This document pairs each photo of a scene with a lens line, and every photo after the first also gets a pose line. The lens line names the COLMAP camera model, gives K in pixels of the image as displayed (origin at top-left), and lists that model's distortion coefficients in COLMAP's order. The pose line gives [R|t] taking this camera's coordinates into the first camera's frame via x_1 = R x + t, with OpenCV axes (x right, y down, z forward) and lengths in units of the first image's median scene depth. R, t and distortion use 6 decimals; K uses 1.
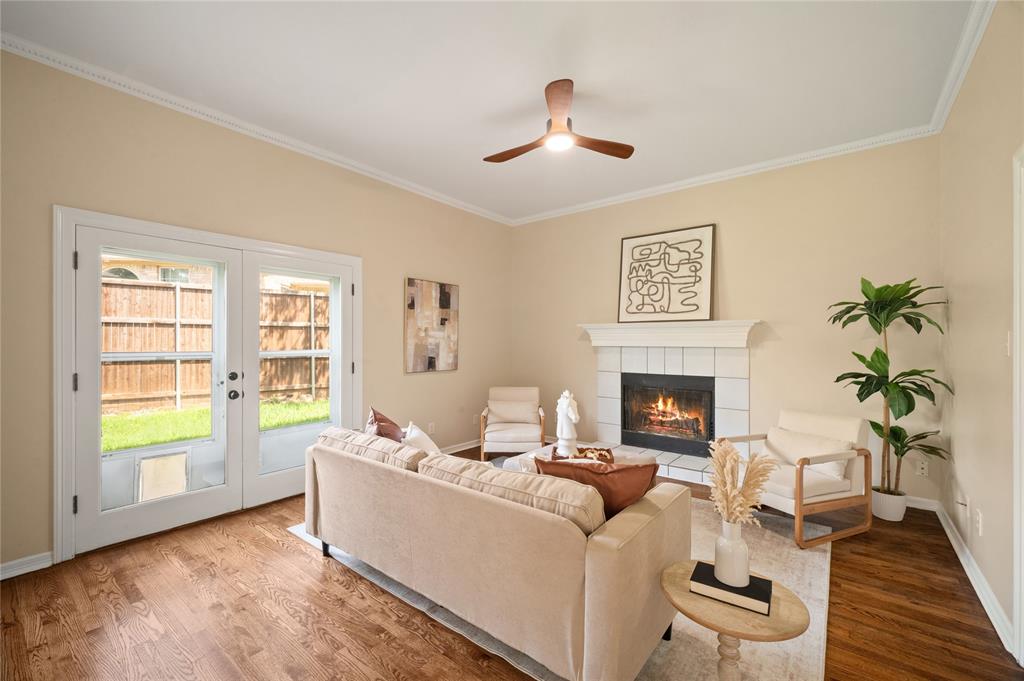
lens RADIAL K [[427.8, 0, 513.7], [0, 427.8, 342.2], [0, 0, 1]] dist [-0.002924, -0.000102]
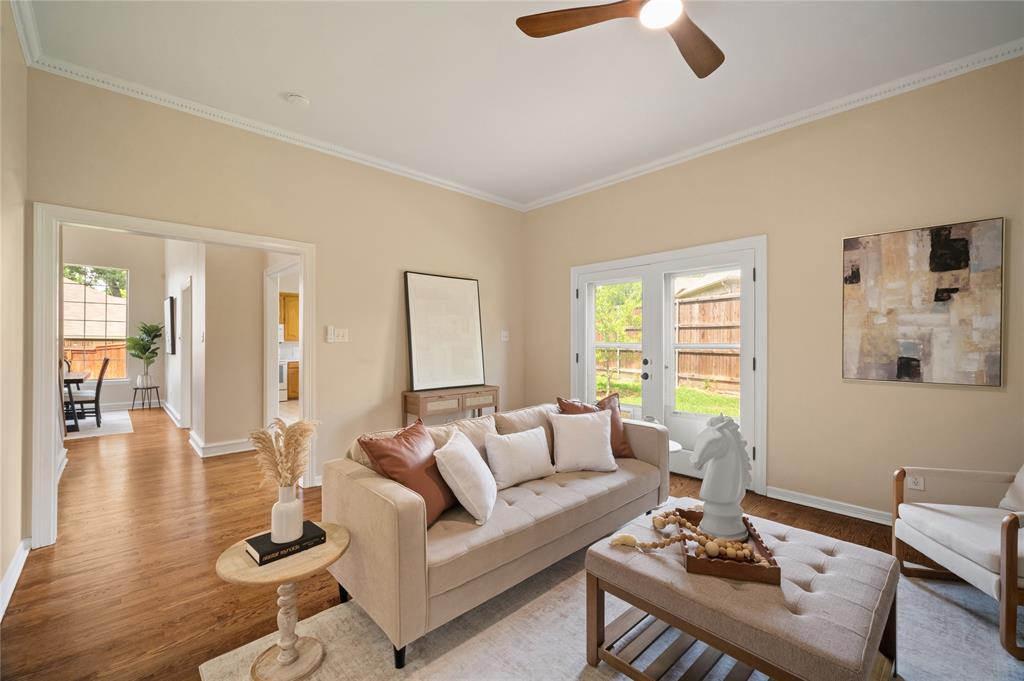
lens RADIAL K [[427.8, 0, 515.6], [0, 427.8, 343.0], [0, 0, 1]] dist [-0.002924, -0.000102]
pose [[-0.162038, -0.003790, -0.986777, 0.476255], [-0.006121, 0.999977, -0.002836, 0.019267], [0.986766, 0.005580, -0.162057, 0.556087]]
